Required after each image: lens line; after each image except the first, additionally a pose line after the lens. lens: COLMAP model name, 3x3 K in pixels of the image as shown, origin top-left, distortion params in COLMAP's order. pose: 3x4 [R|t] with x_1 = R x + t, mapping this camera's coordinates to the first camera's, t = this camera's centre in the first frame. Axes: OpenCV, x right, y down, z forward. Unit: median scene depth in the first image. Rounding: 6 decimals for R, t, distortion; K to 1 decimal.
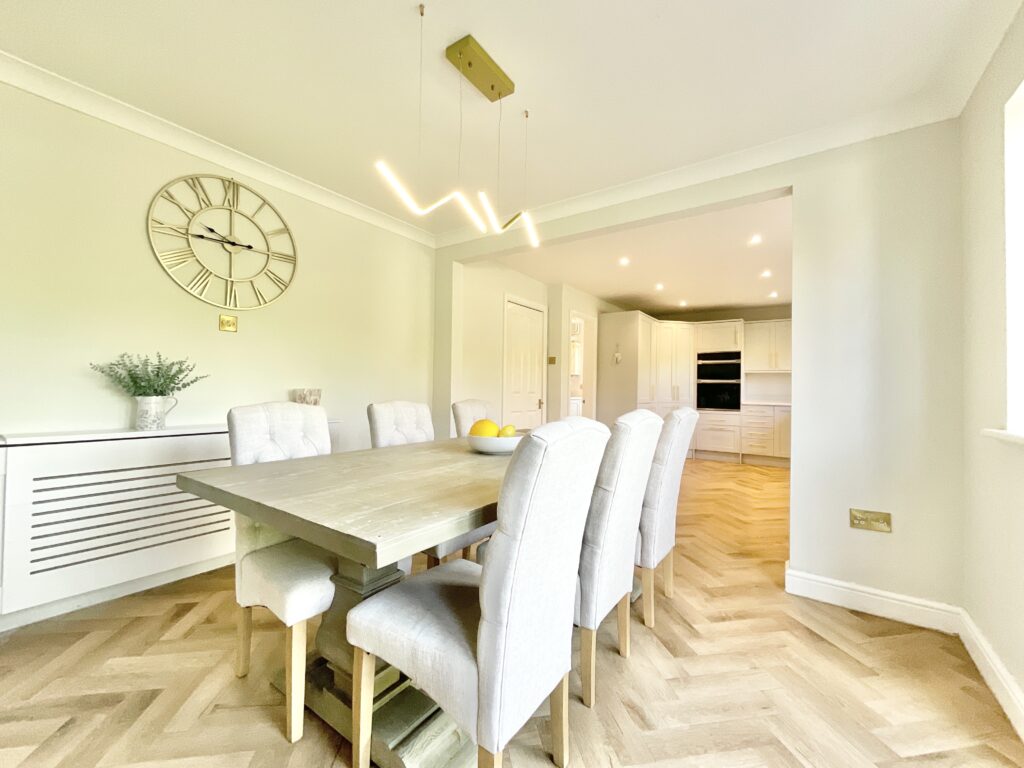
lens RADIAL K [[416.4, 0, 511.1], [0, 416.4, 387.6], [0, 0, 1]] dist [-0.006553, 0.000181]
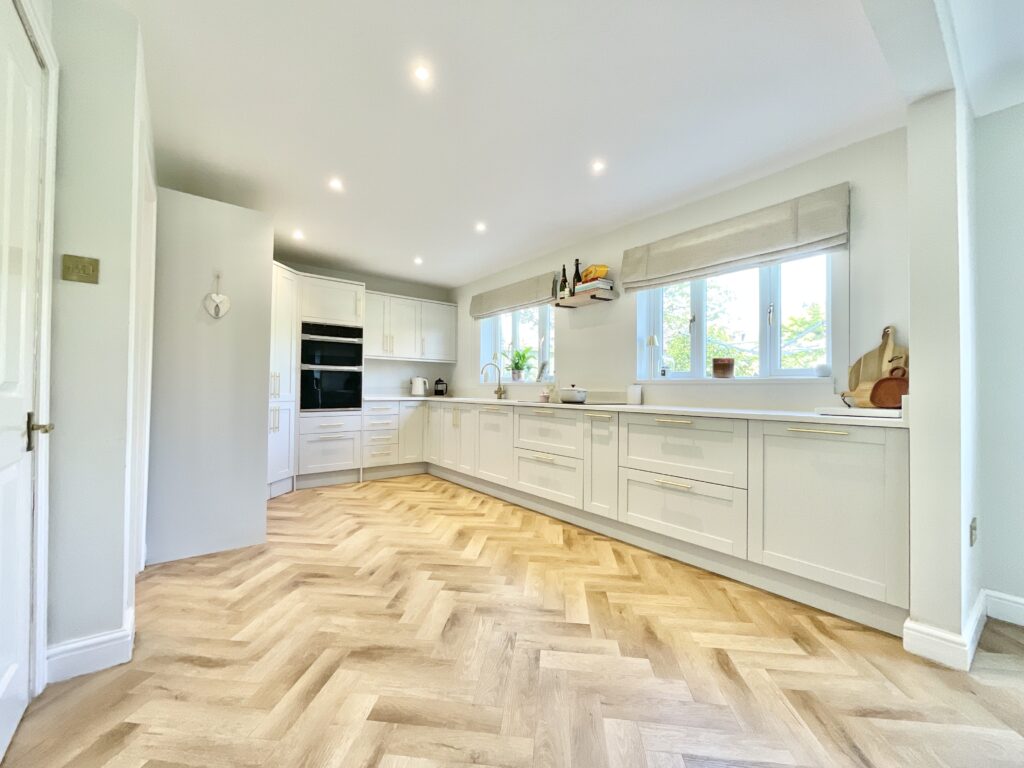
lens RADIAL K [[416.4, 0, 514.1], [0, 416.4, 385.8], [0, 0, 1]] dist [-0.006553, 0.000181]
pose [[0.276823, -0.005278, 0.960906, -0.071872], [-0.008181, 0.999936, 0.007849, 0.006298], [-0.960886, -0.010033, 0.276762, 0.543744]]
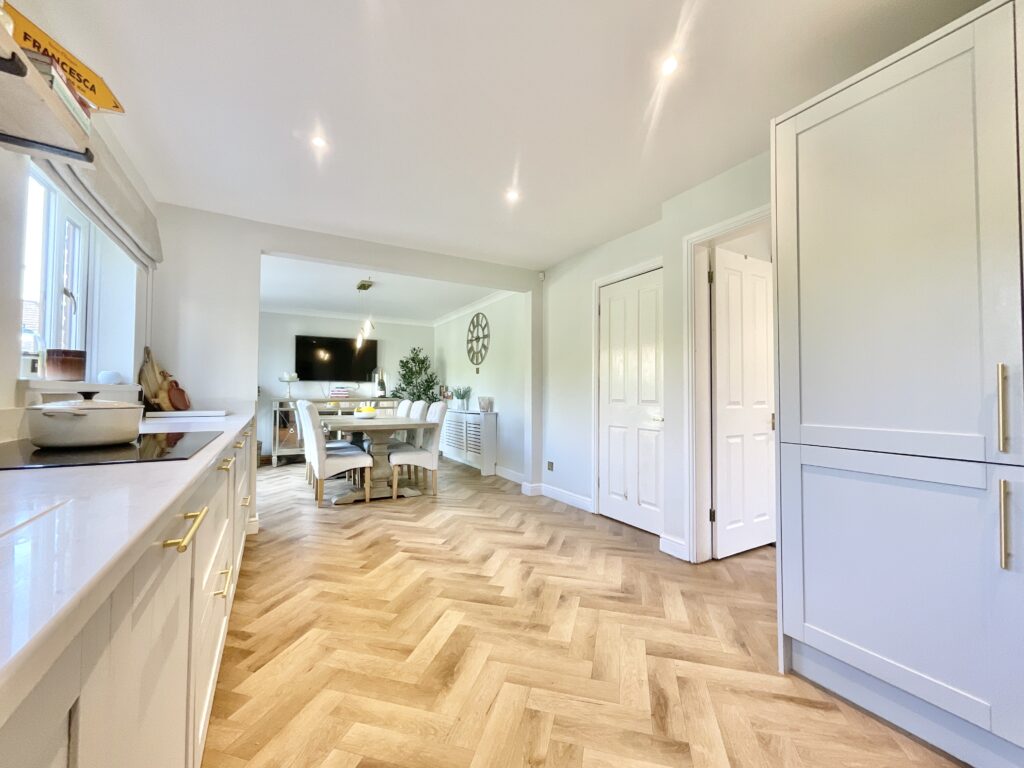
lens RADIAL K [[416.4, 0, 513.3], [0, 416.4, 384.8], [0, 0, 1]] dist [-0.006553, 0.000181]
pose [[-0.423943, -0.038908, -0.904853, 0.582942], [-0.008373, 0.999202, -0.039042, 0.011015], [0.905650, -0.008975, -0.423931, 0.875222]]
